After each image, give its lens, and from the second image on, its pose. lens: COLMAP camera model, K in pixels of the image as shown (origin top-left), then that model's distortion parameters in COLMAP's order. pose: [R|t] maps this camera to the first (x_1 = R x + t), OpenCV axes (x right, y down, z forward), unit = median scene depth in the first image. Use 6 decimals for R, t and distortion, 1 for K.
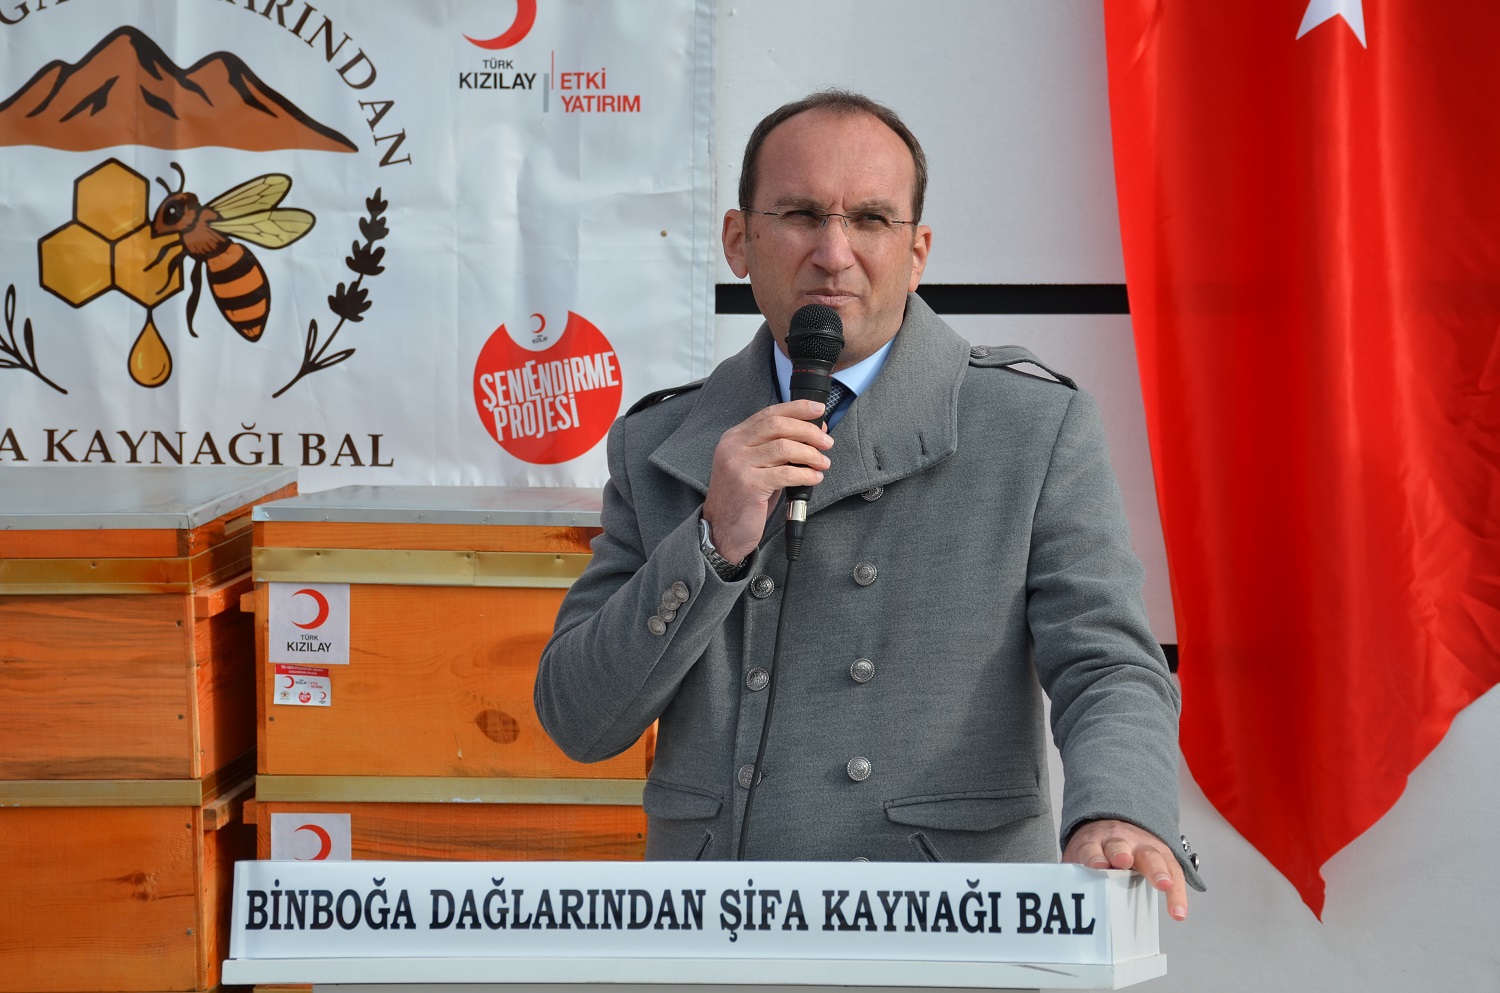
lens RADIAL K [[3831.4, 0, 739.5], [0, 3831.4, 499.1], [0, 0, 1]] dist [0.822453, 0.000000]
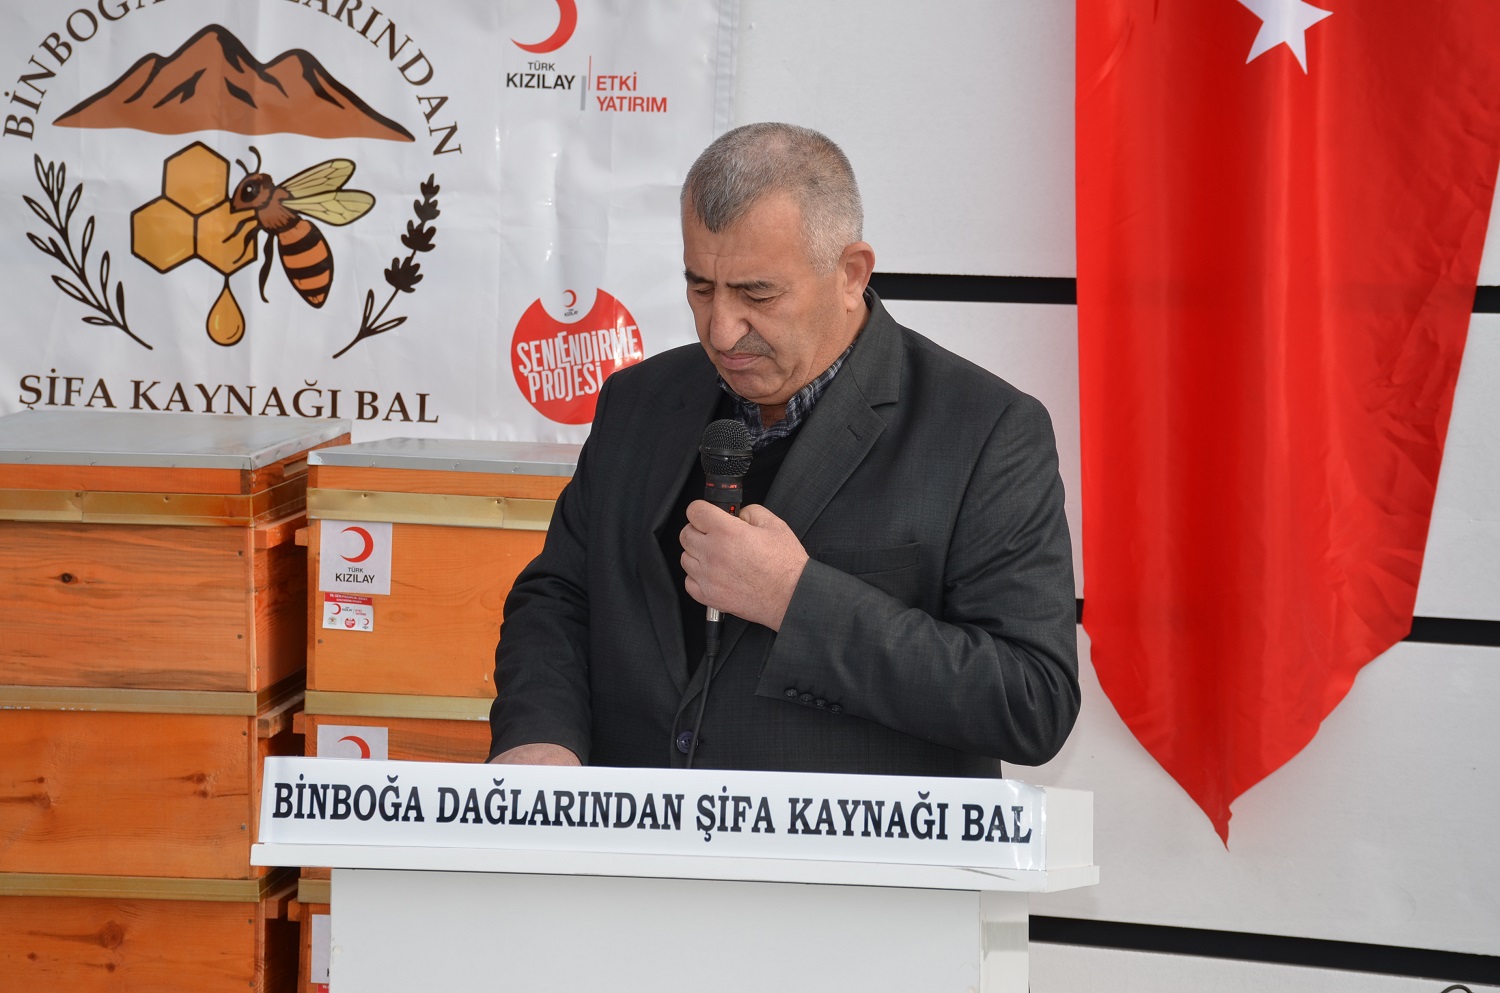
lens RADIAL K [[3366.5, 0, 754.4], [0, 3366.5, 500.1], [0, 0, 1]] dist [0.616621, 0.000000]
pose [[0.999559, 0.029368, -0.004449, 0.007359], [-0.029341, 0.999551, 0.006055, 0.005451], [0.004625, -0.005922, 0.999972, 0.014484]]
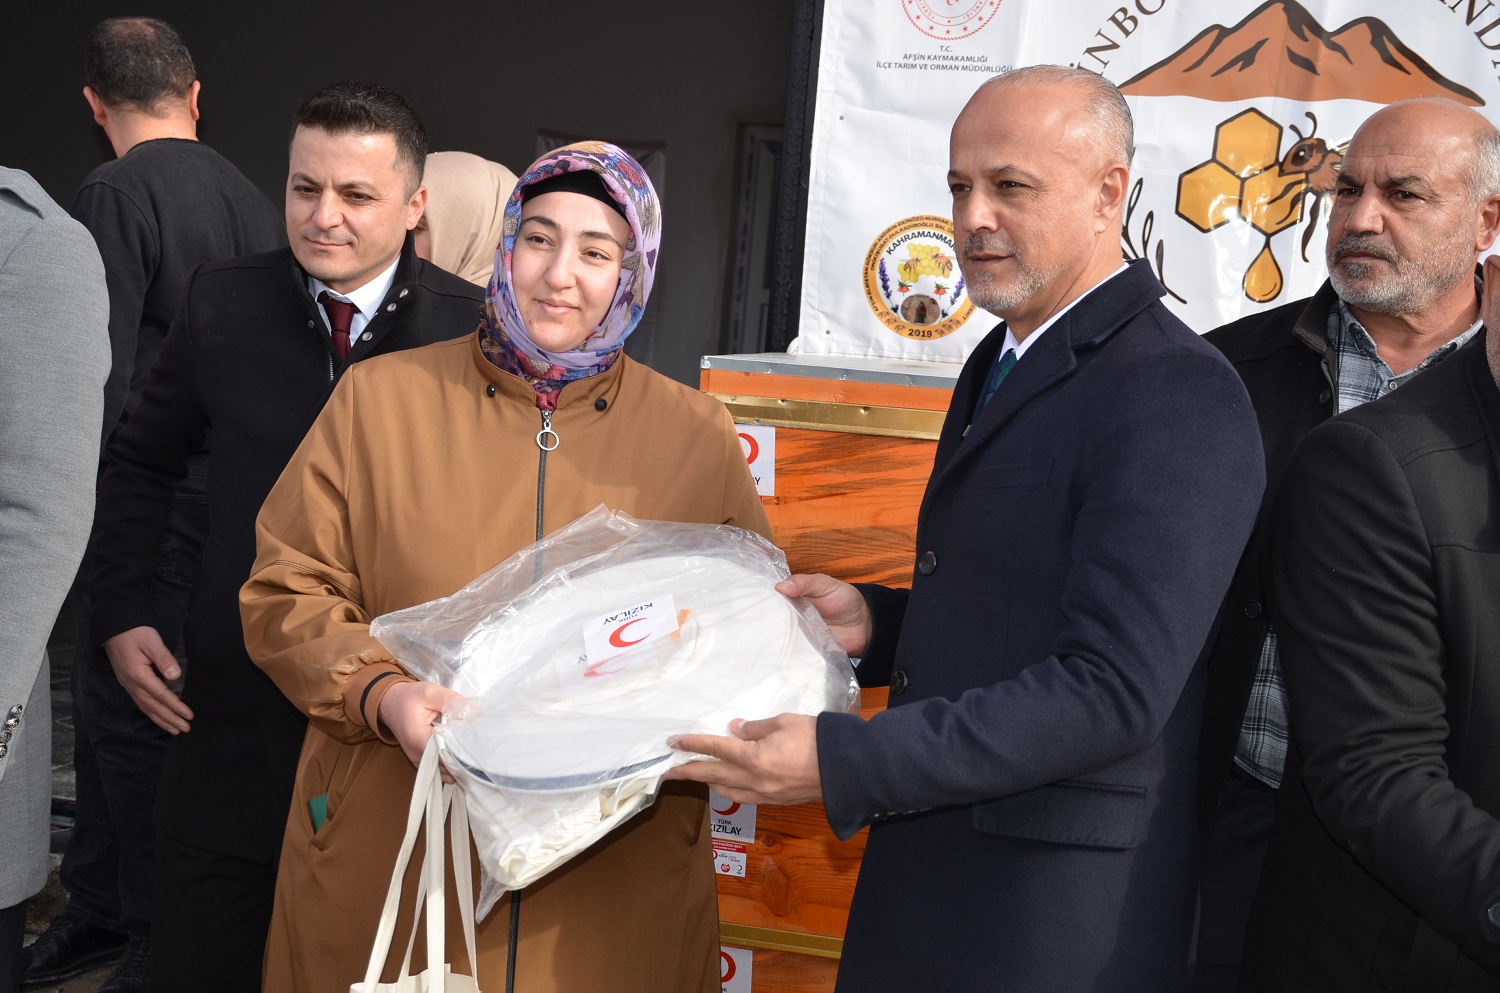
lens RADIAL K [[2106.6, 0, 748.9], [0, 2106.6, 501.6], [0, 0, 1]] dist [0.217936, 0.000000]
pose [[0.991902, 0.085408, -0.093995, -0.242694], [-0.080019, 0.995005, 0.059682, 0.005581], [0.098622, -0.051678, 0.993782, 0.336602]]
